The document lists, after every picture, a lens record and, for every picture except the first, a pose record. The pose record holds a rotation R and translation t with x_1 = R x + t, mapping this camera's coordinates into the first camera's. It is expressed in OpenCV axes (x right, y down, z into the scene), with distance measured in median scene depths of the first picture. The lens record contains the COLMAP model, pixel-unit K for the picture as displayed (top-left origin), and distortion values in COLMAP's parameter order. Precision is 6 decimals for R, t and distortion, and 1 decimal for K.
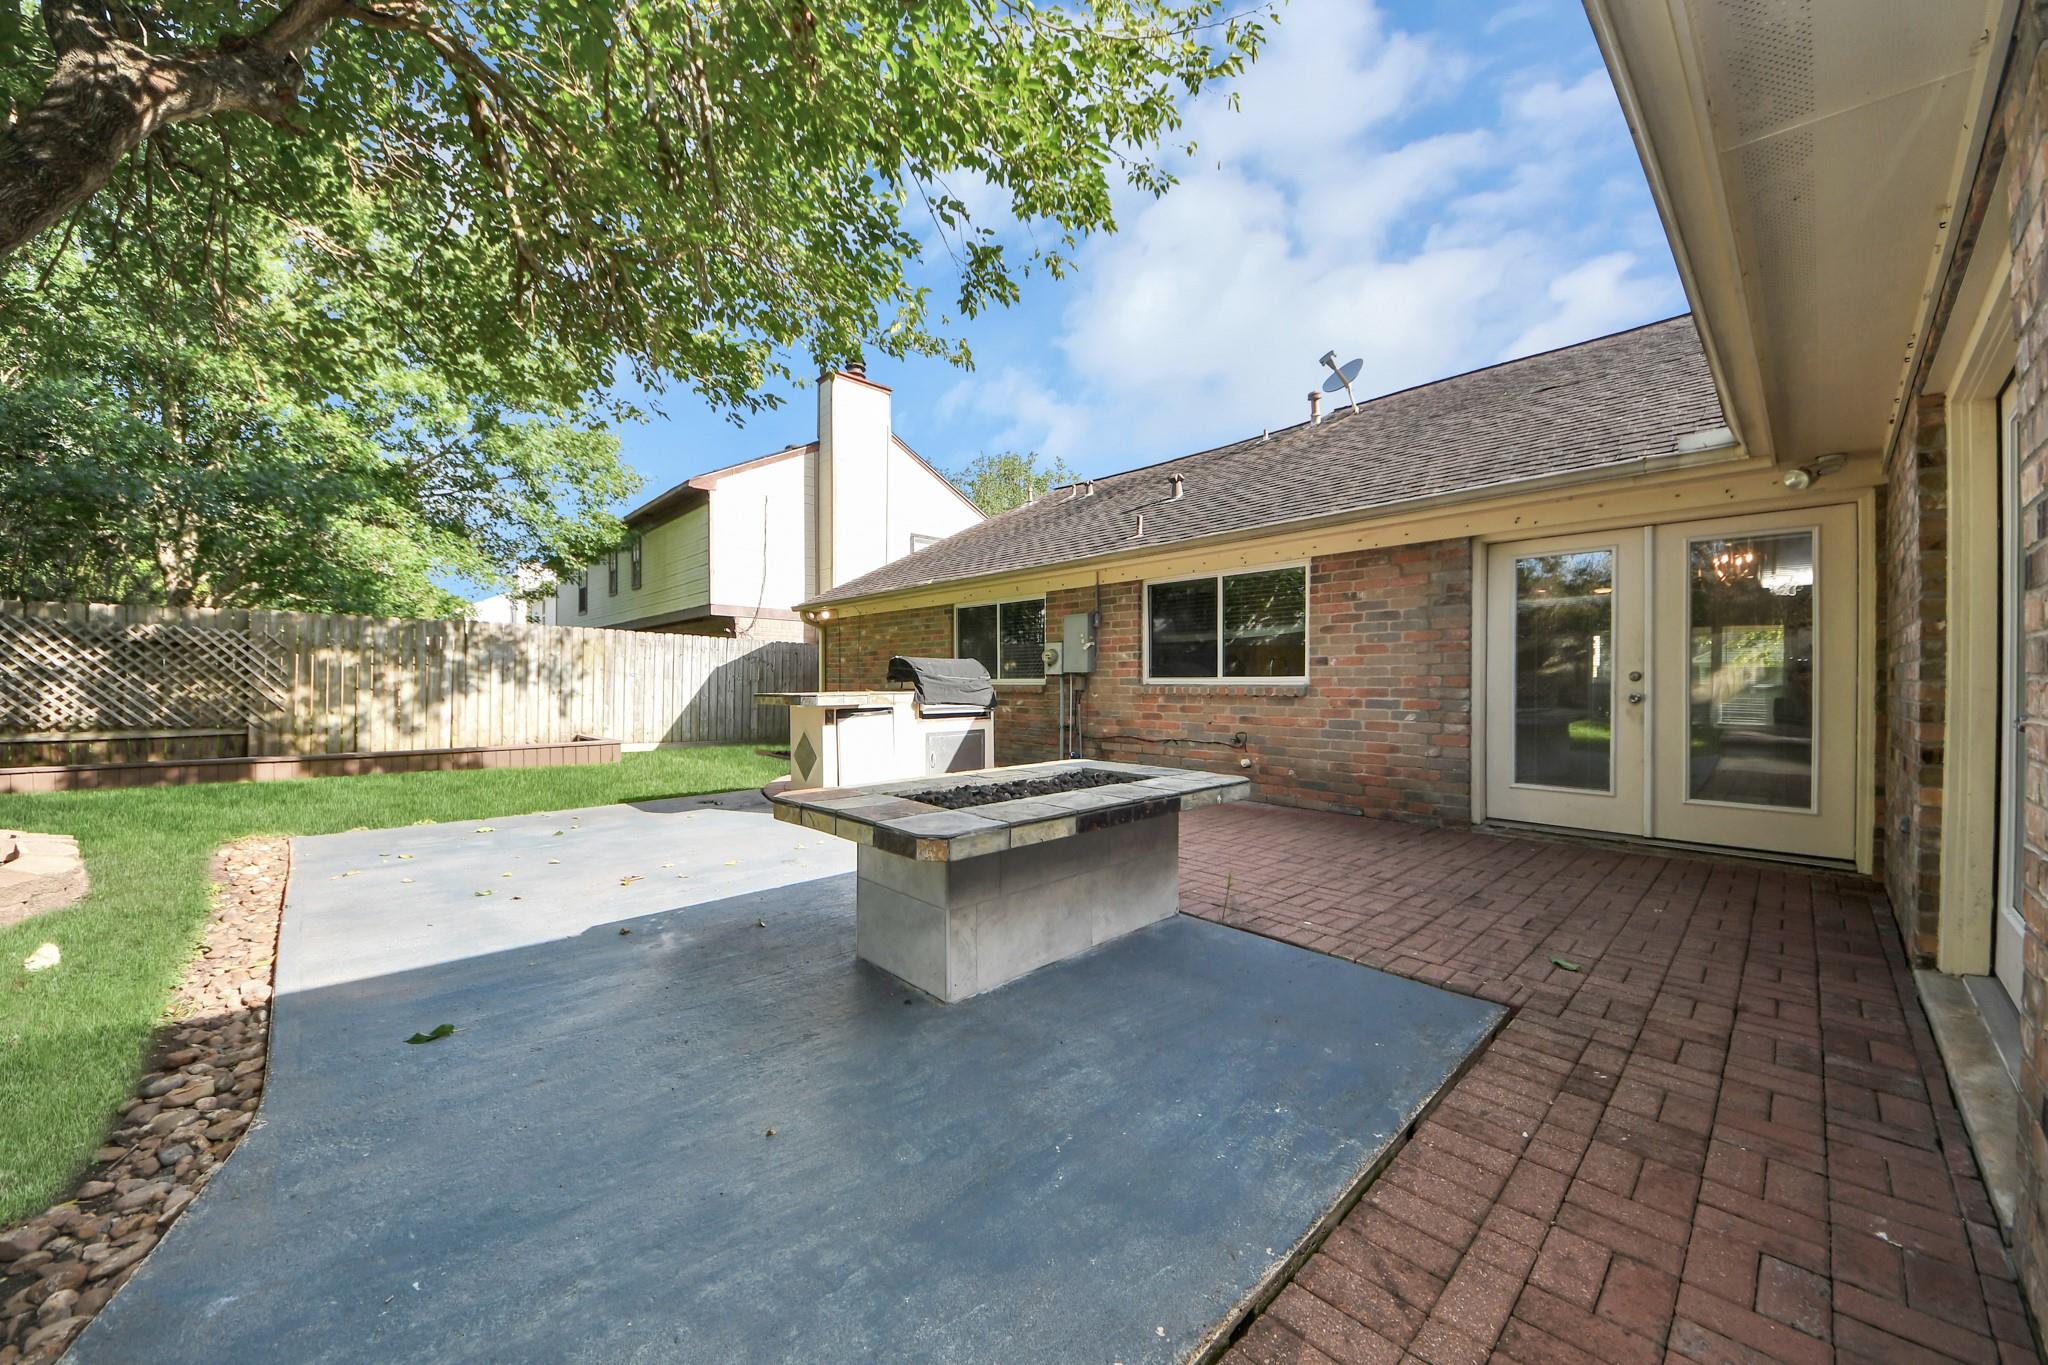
lens RADIAL K [[775.7, 0, 980.4], [0, 775.7, 678.9], [0, 0, 1]] dist [0.003641, -0.003683]
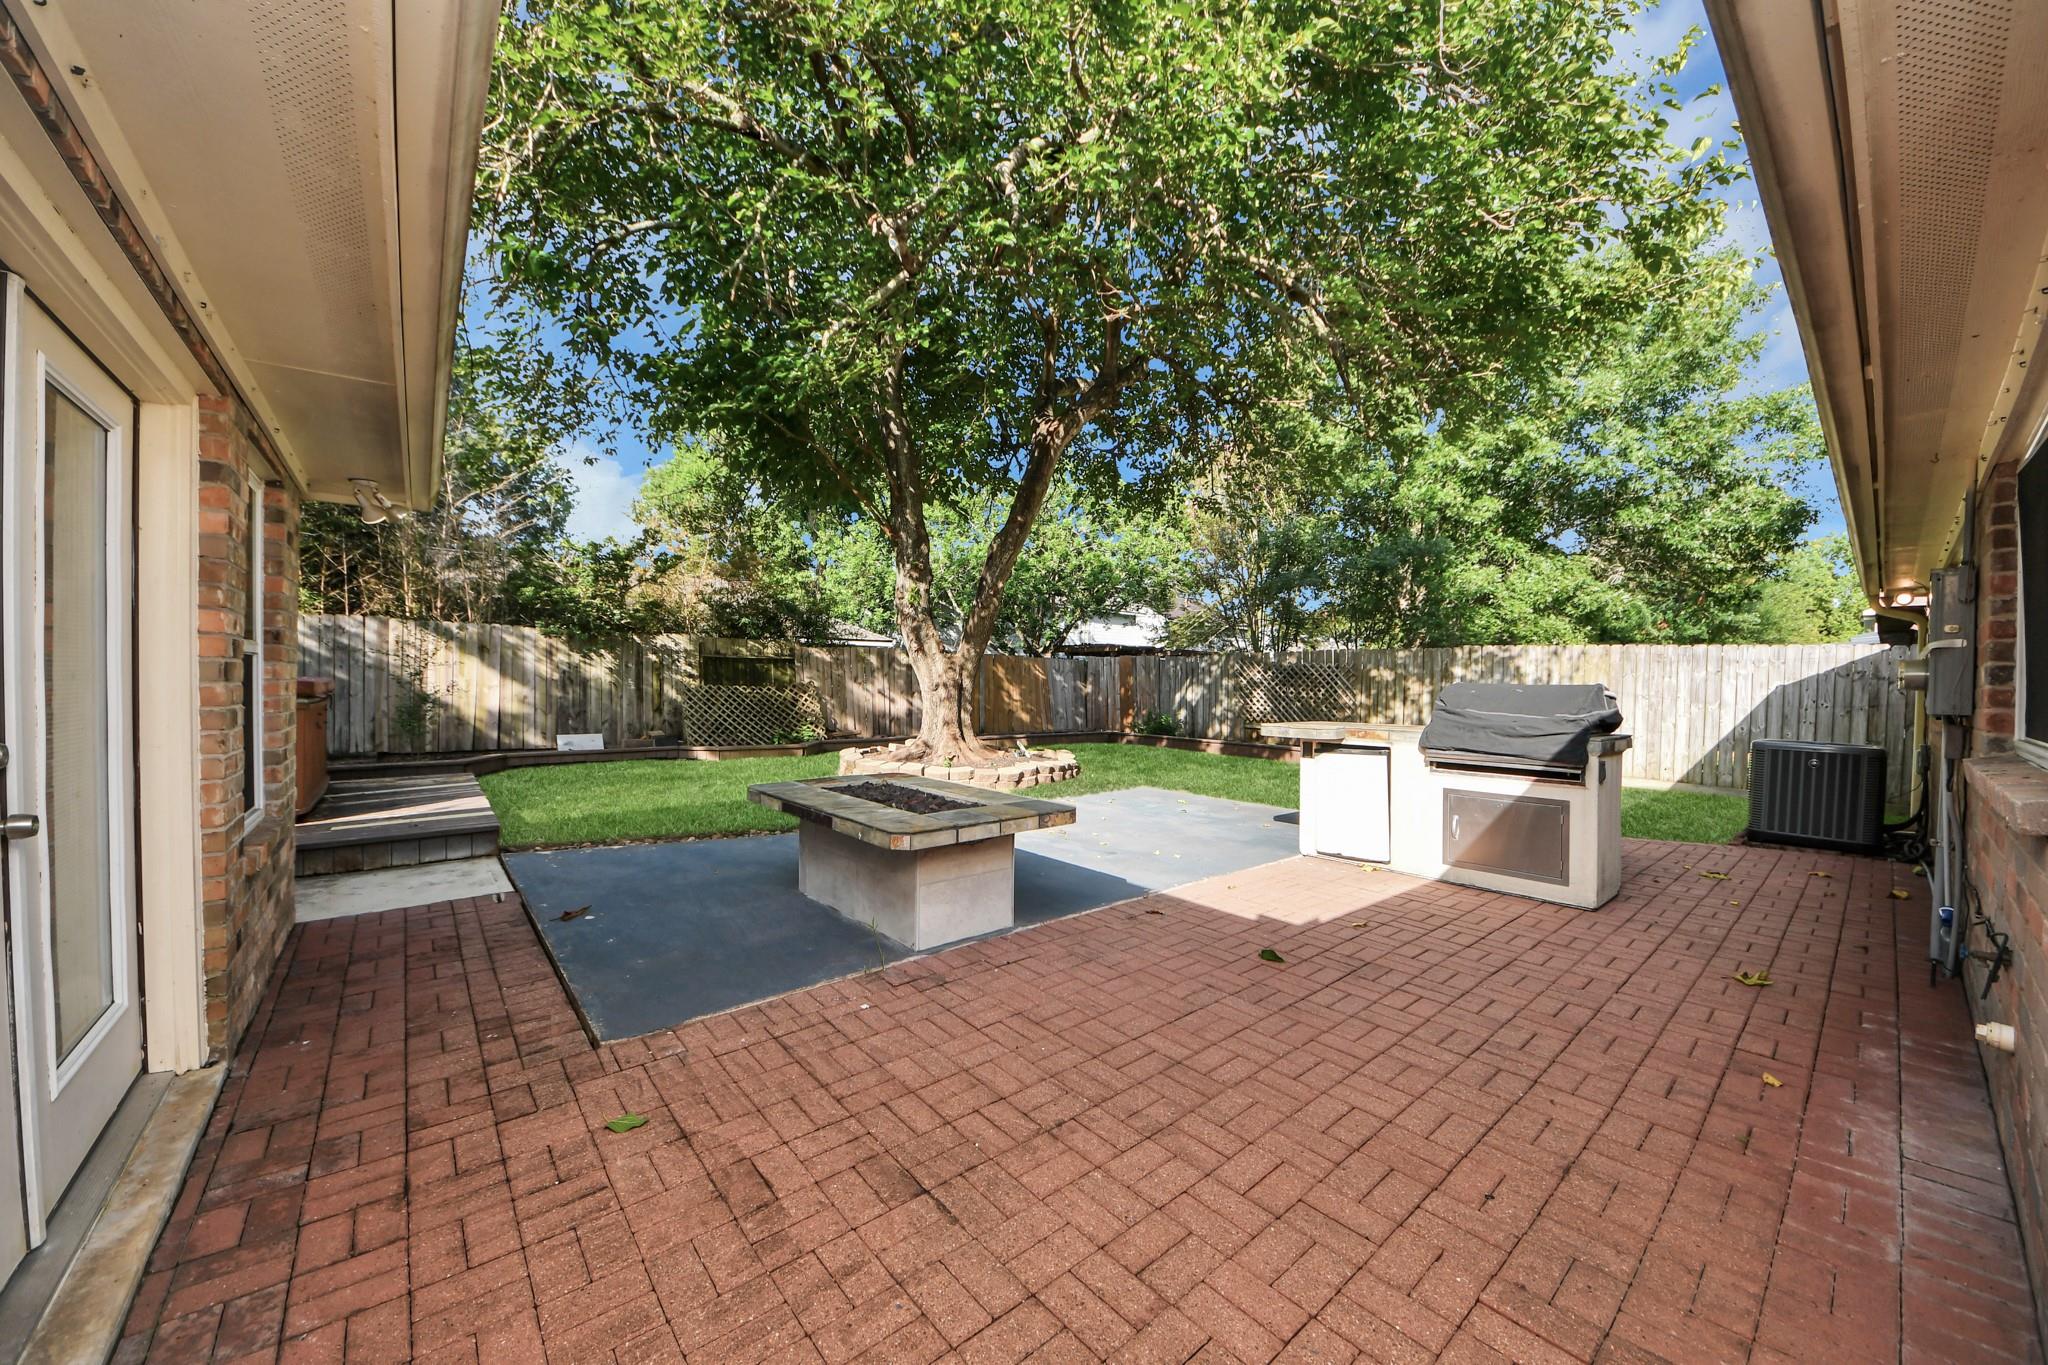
lens RADIAL K [[775.7, 0, 1014.2], [0, 775.7, 692.7], [0, 0, 1]] dist [0.003641, -0.003683]
pose [[-0.087330, 0.021590, -0.995945, 1.716141], [-0.009582, 0.999701, 0.022511, -0.065816], [0.996133, 0.011509, -0.087097, 1.701583]]
